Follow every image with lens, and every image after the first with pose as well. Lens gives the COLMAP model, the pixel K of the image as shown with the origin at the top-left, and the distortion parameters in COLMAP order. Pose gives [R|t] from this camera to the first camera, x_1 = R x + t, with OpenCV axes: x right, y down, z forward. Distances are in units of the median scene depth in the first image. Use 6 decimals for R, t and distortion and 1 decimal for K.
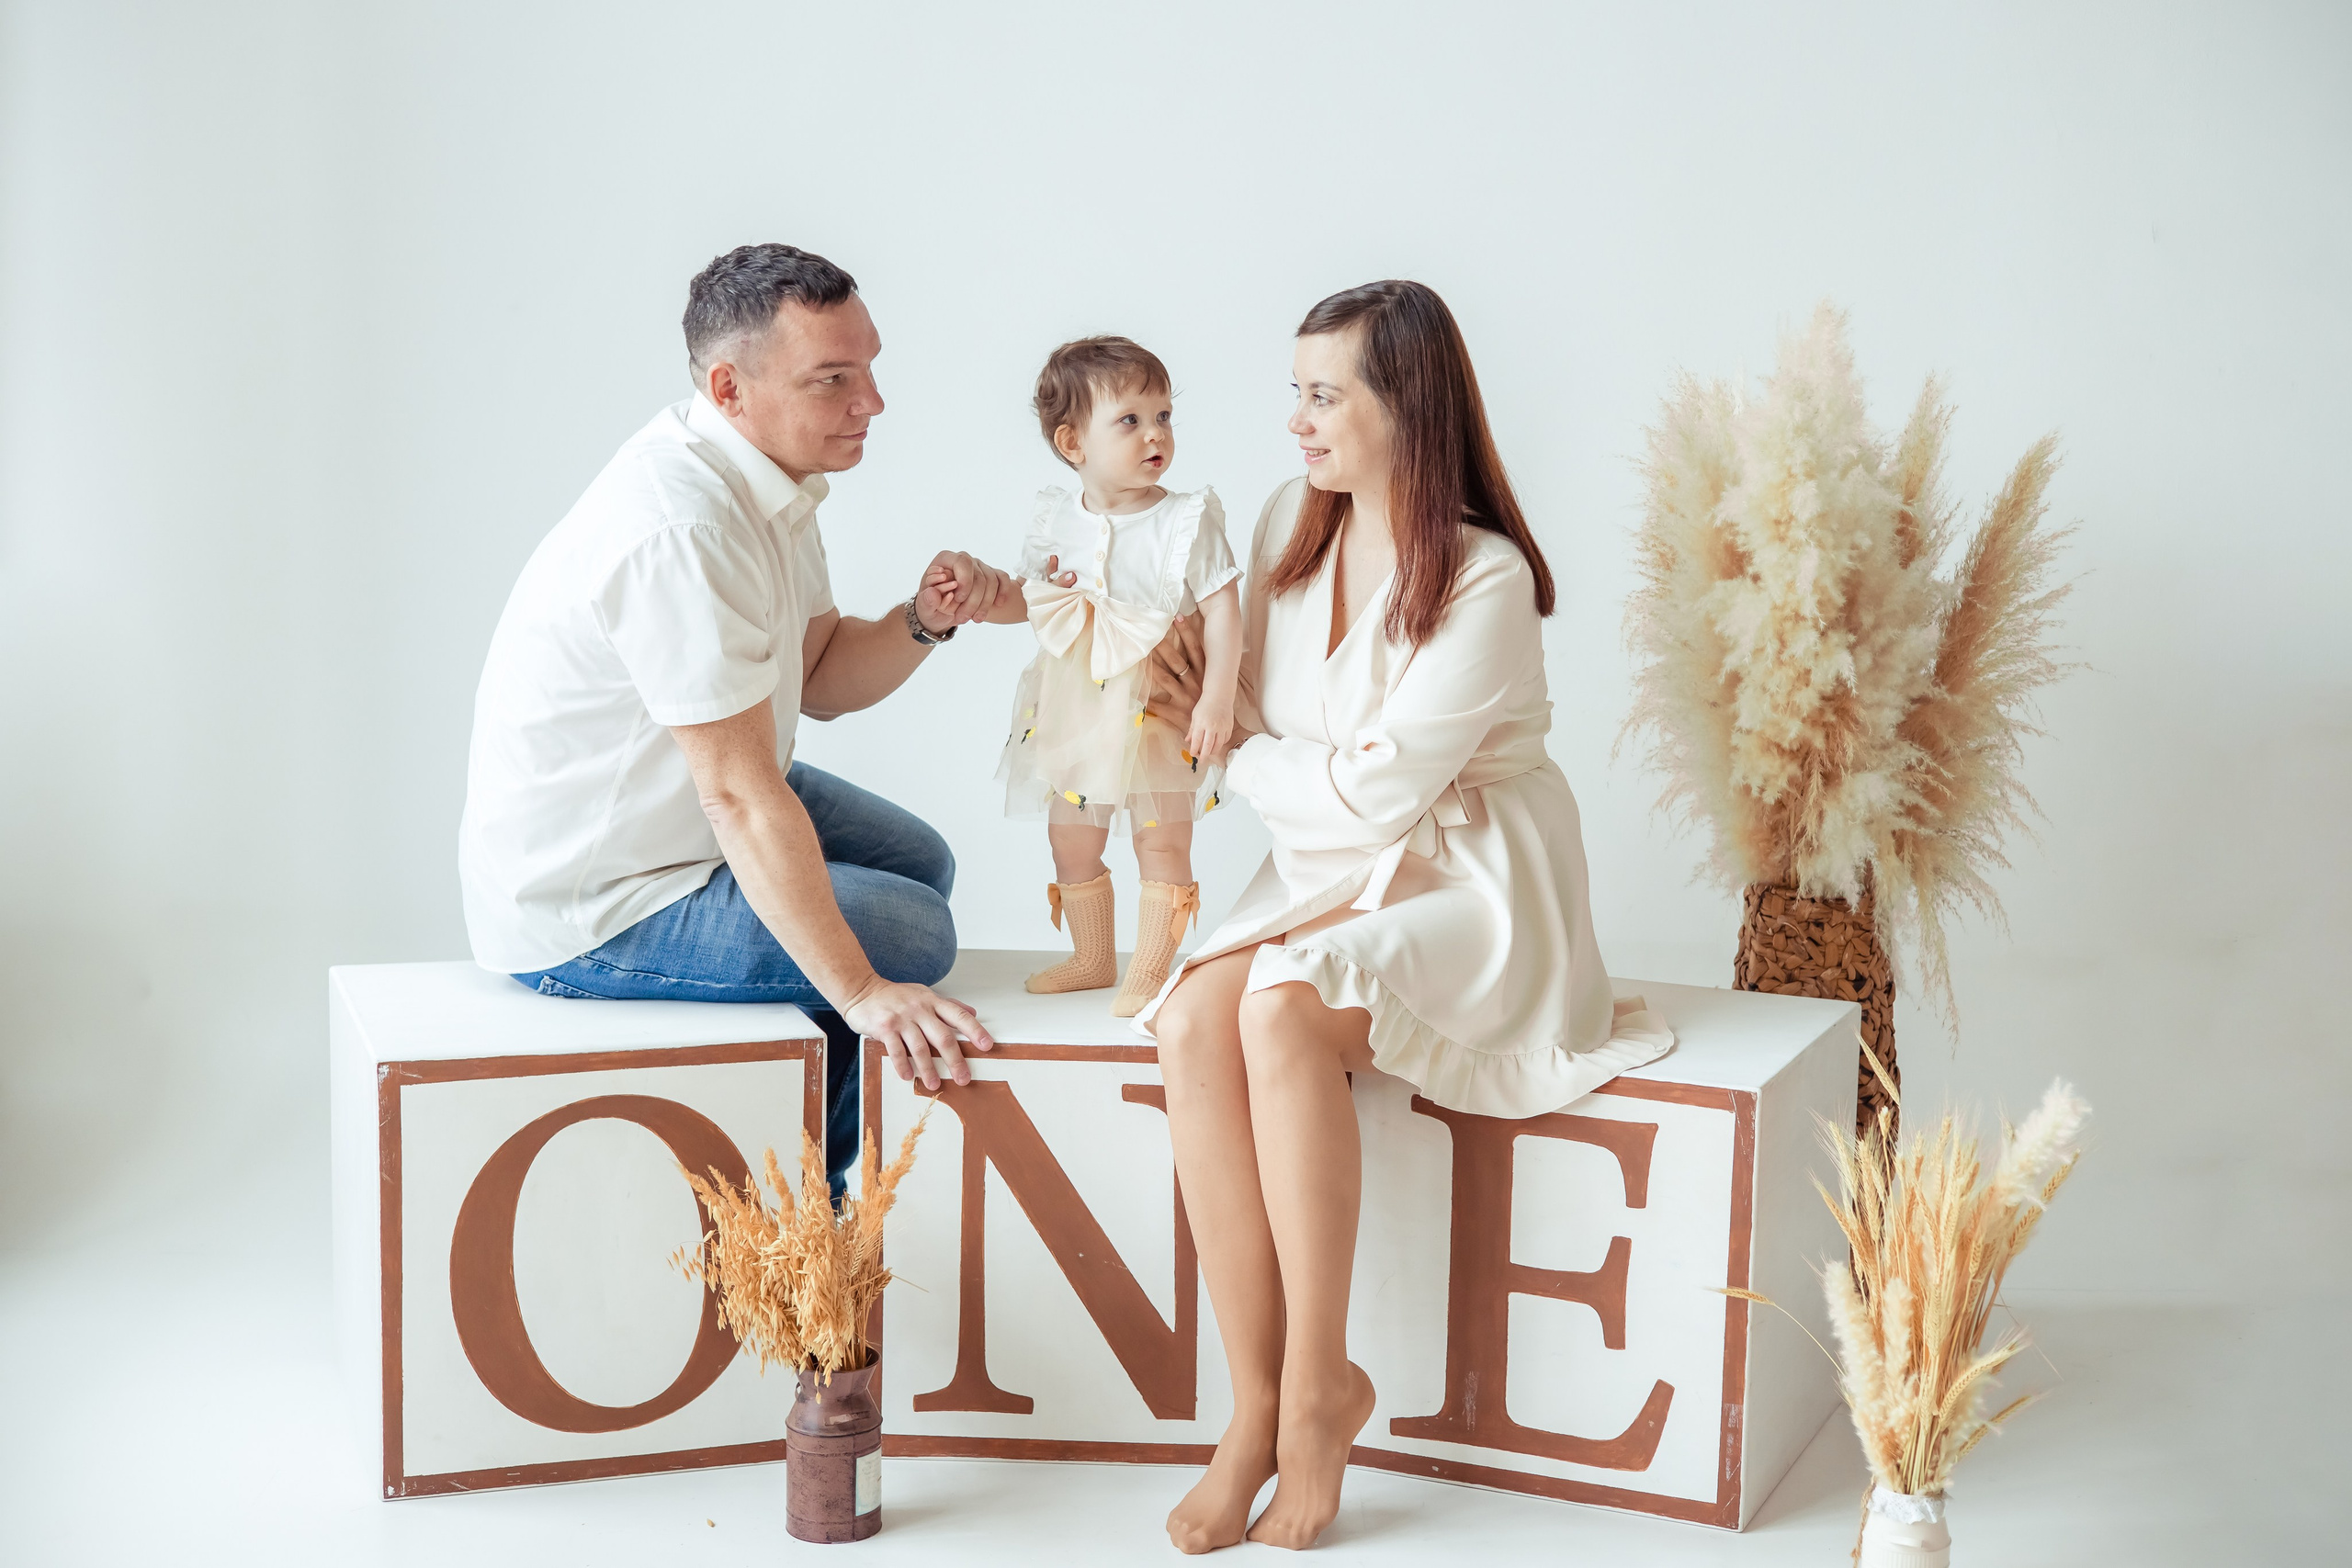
lens RADIAL K [[3511.5, 0, 1176.0], [0, 3511.5, 784.0], [0, 0, 1]] dist [-0.031840, -0.166117]
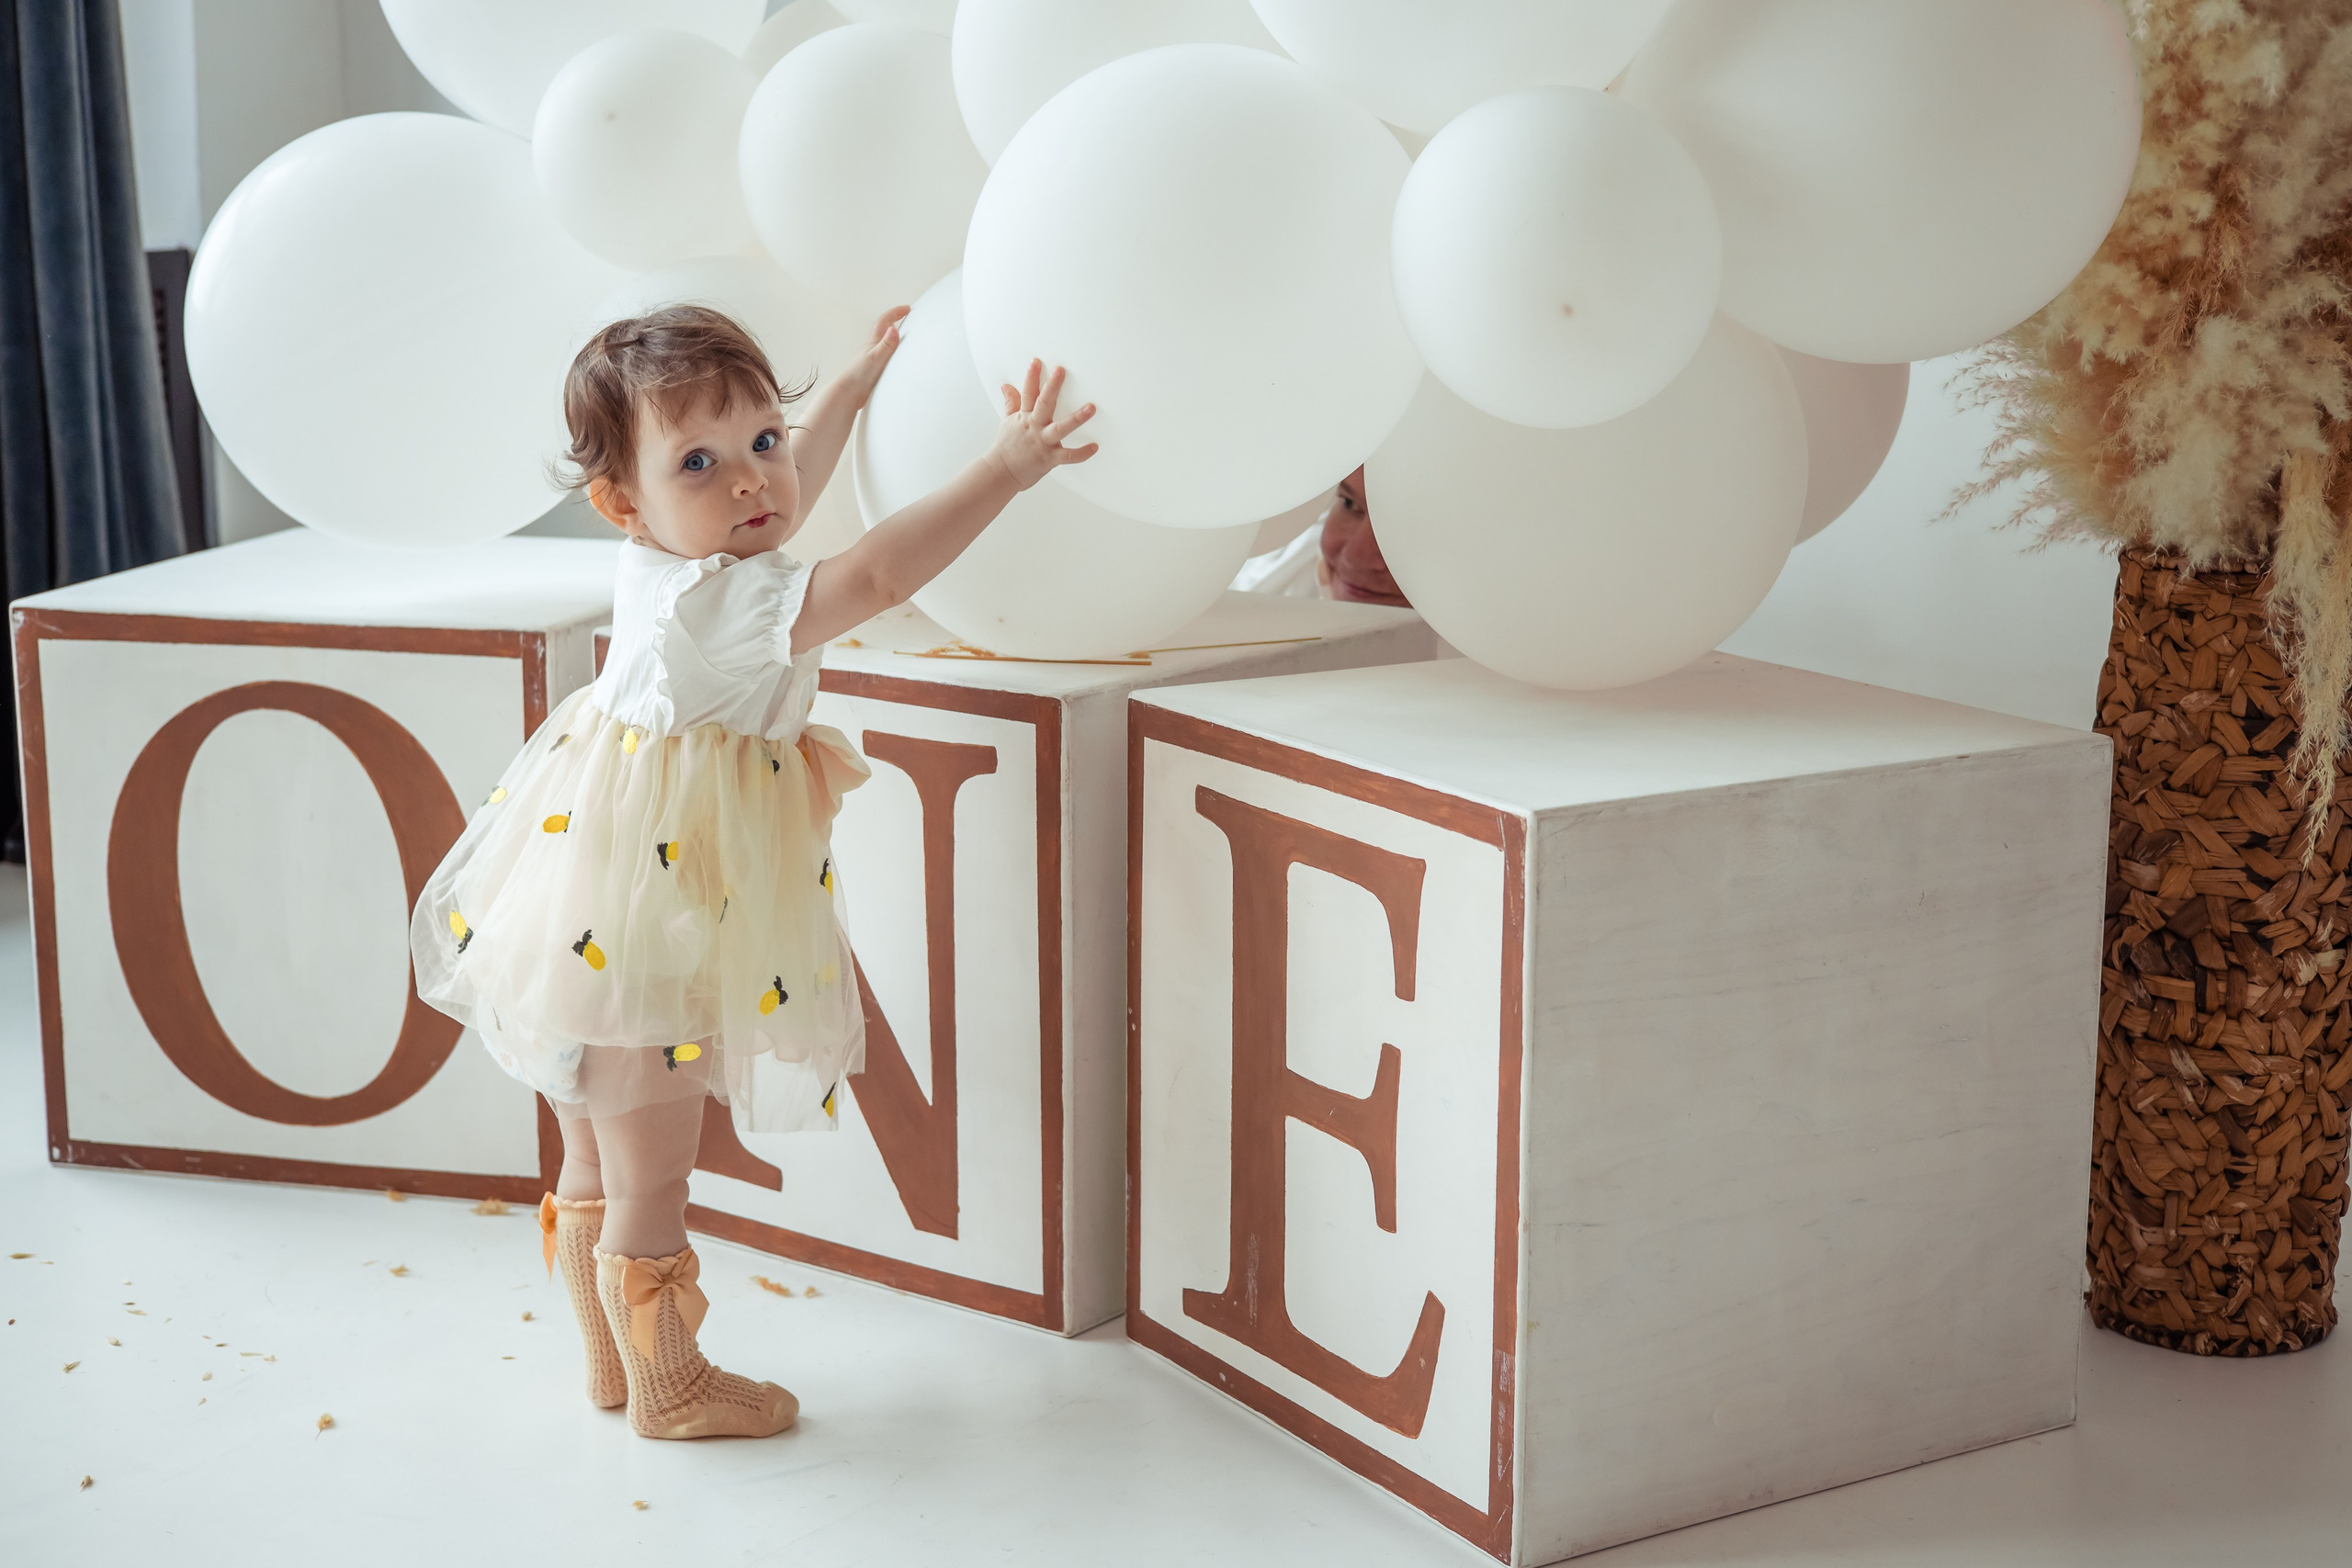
lens RADIAL K [[3511.5, 0, 1176.0], [0, 3511.5, 784.0], [0, 0, 1]] dist [-0.031840, -0.166117]
pose [[0.838258, 0.097226, -0.536536, 0.407546], [-0.071513, 0.995078, 0.068591, 0.045408], [0.540564, -0.019127, 0.841085, 0.469073]]
